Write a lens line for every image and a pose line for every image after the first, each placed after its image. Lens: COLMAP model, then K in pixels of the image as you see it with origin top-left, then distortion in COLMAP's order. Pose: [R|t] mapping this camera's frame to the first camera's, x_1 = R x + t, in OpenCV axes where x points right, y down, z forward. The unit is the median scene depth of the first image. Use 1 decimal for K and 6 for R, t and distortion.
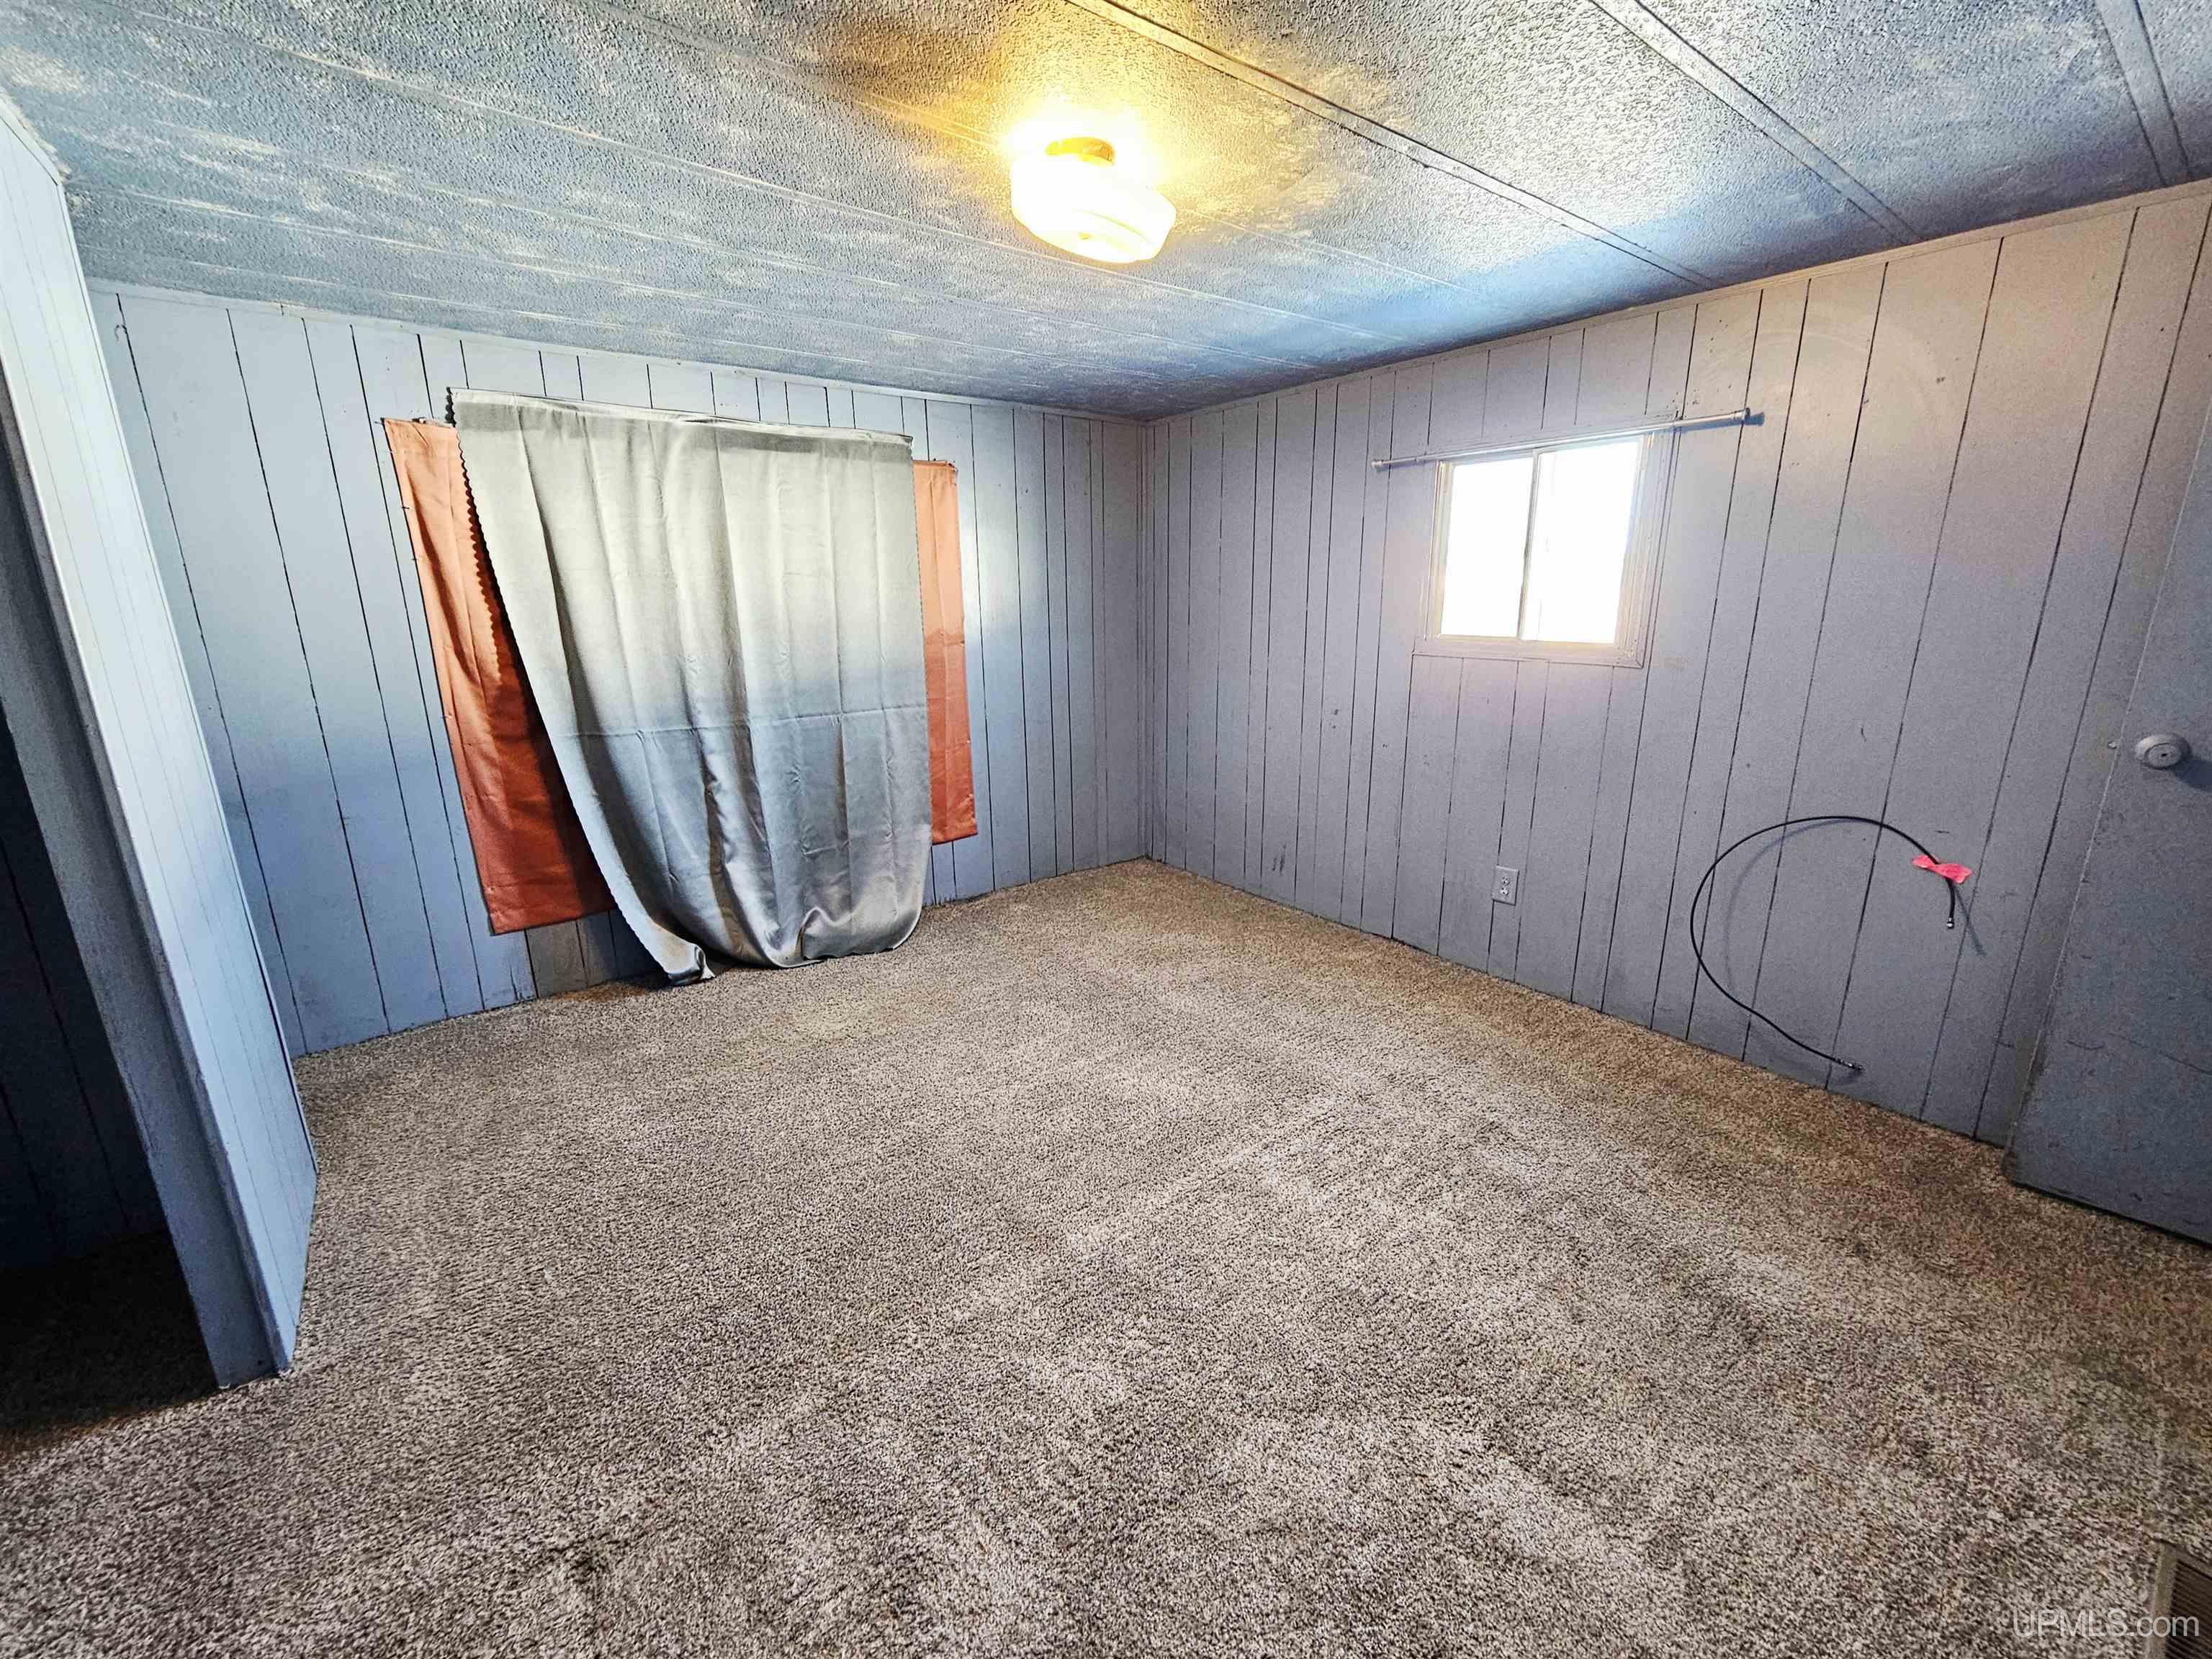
lens RADIAL K [[903.6, 0, 1113.4], [0, 903.6, 826.2], [0, 0, 1]] dist [0.001211, 0.000354]
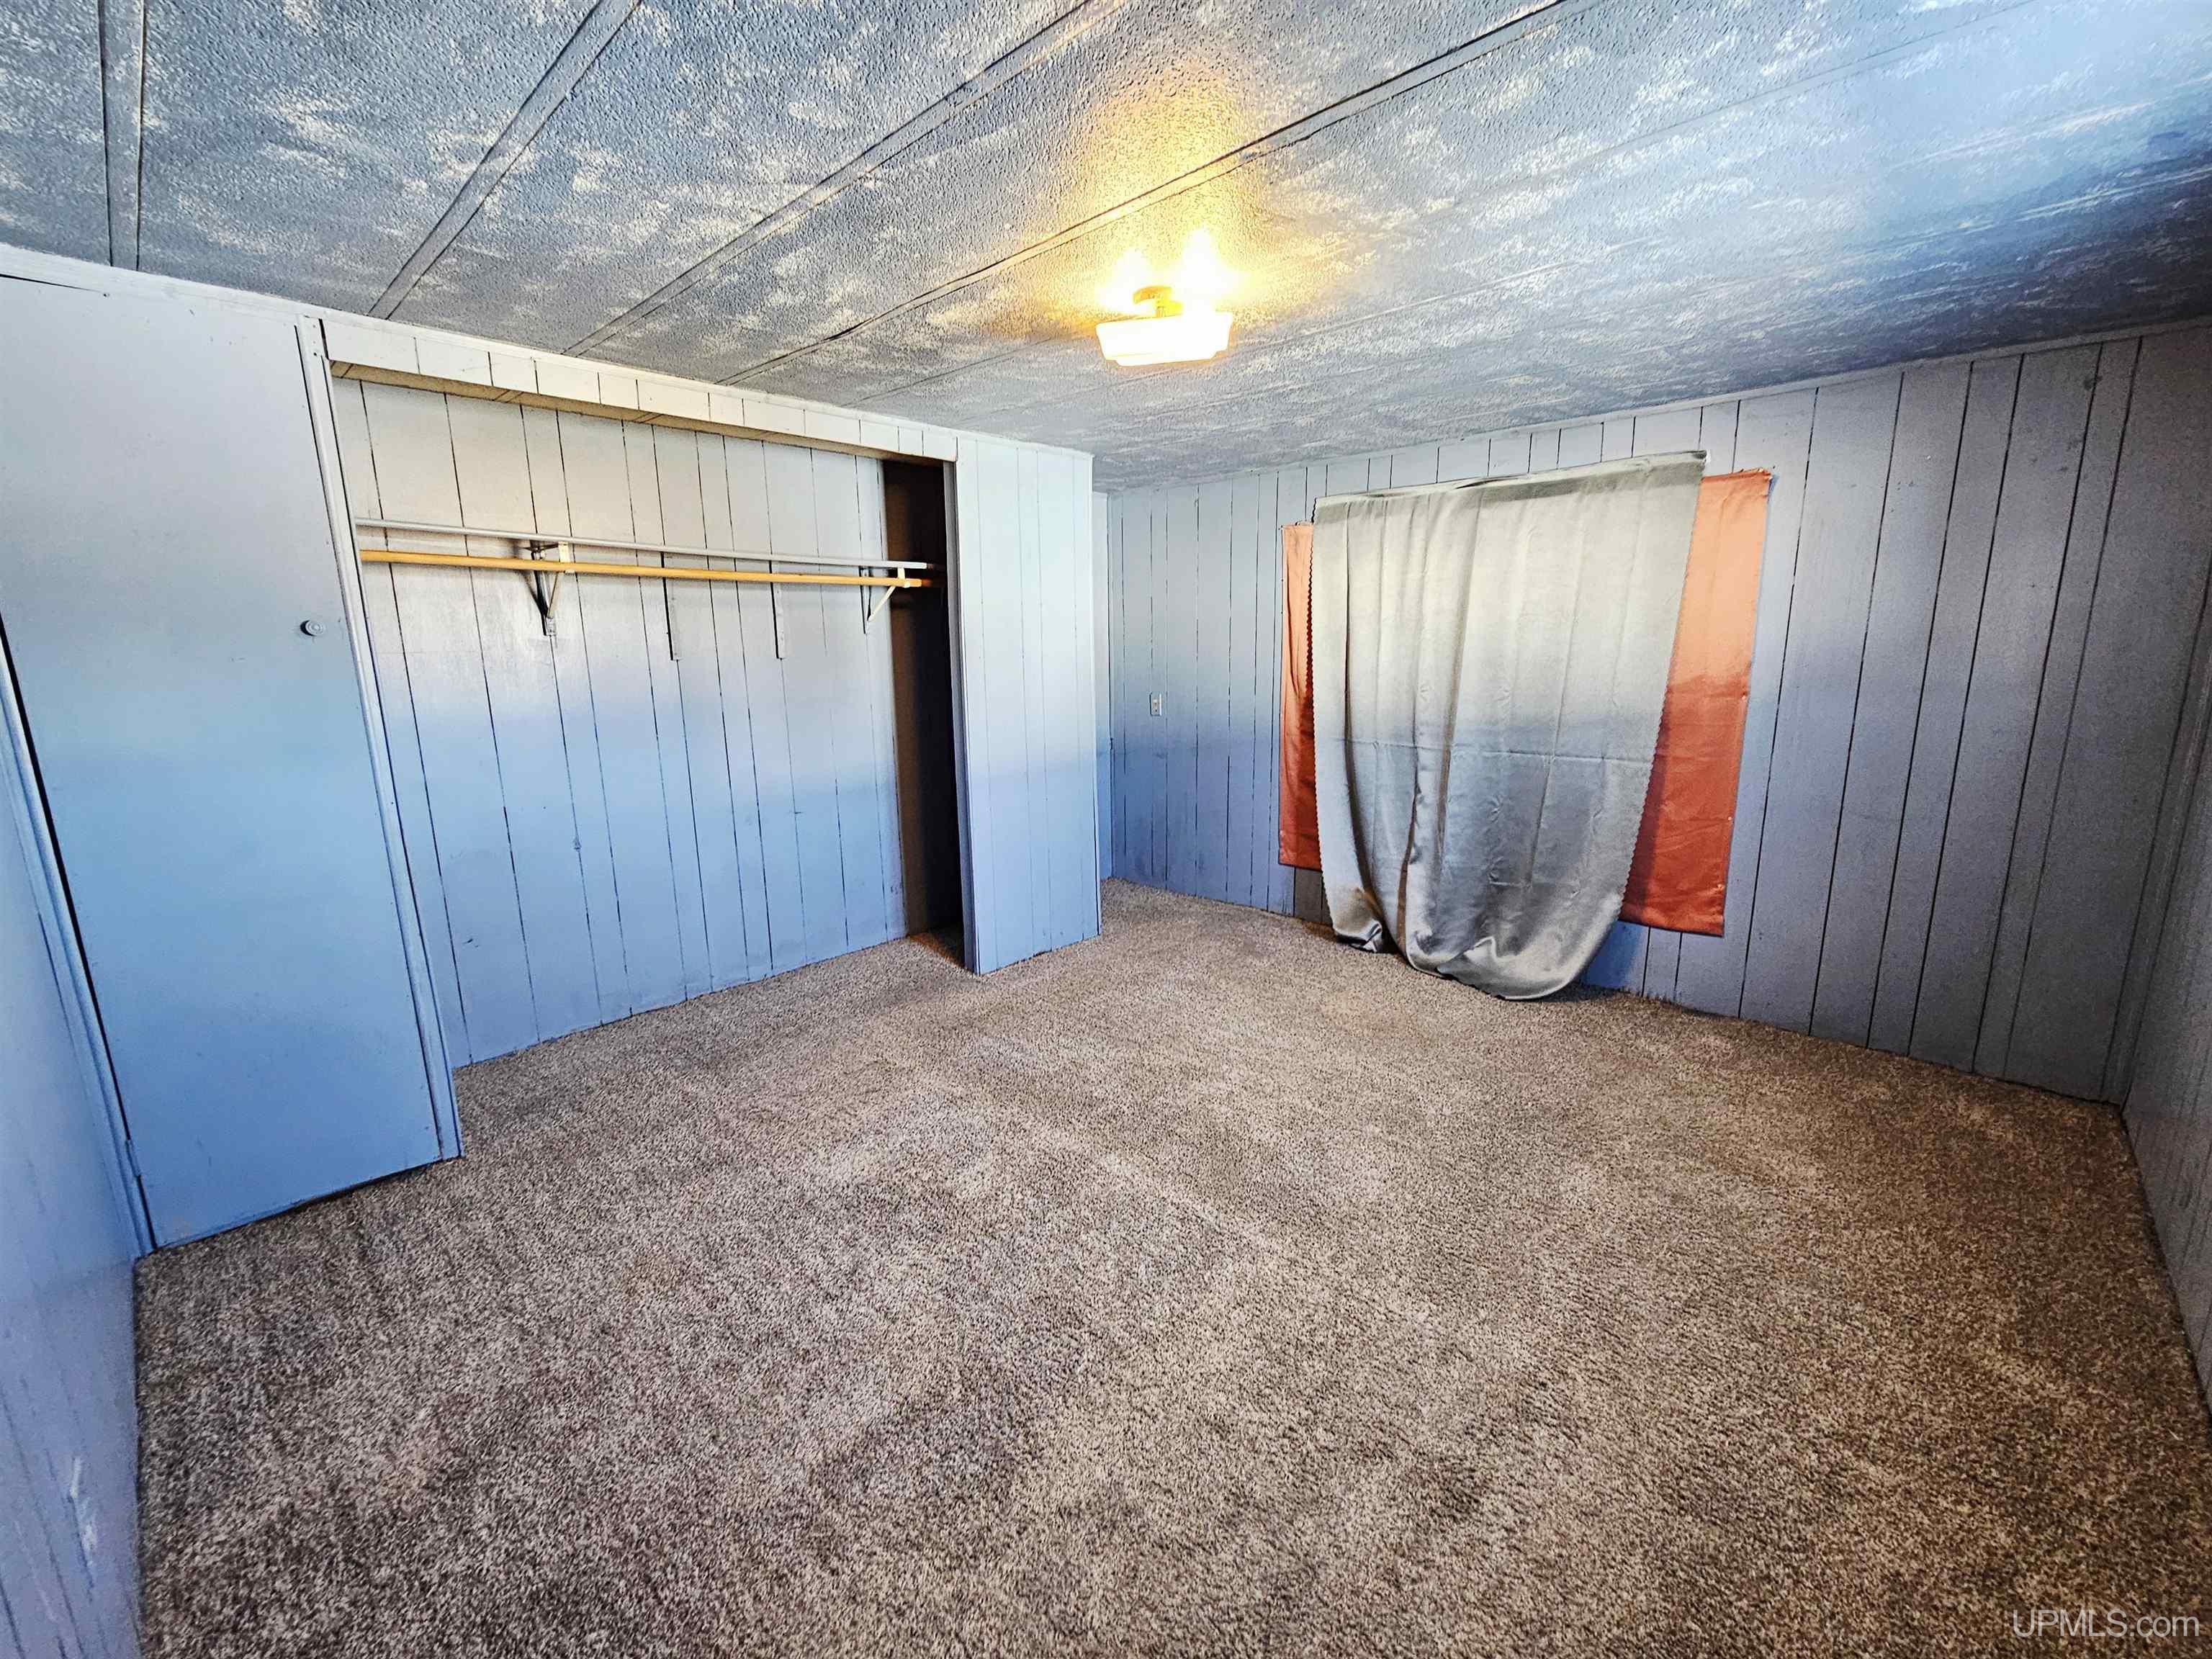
lens RADIAL K [[903.6, 0, 1108.4], [0, 903.6, 822.5], [0, 0, 1]] dist [0.001211, 0.000354]
pose [[0.158911, 0.202711, -0.966259, 0.624822], [-0.240879, 0.957080, 0.161170, -0.105123], [0.957458, 0.207139, 0.200919, 0.390094]]
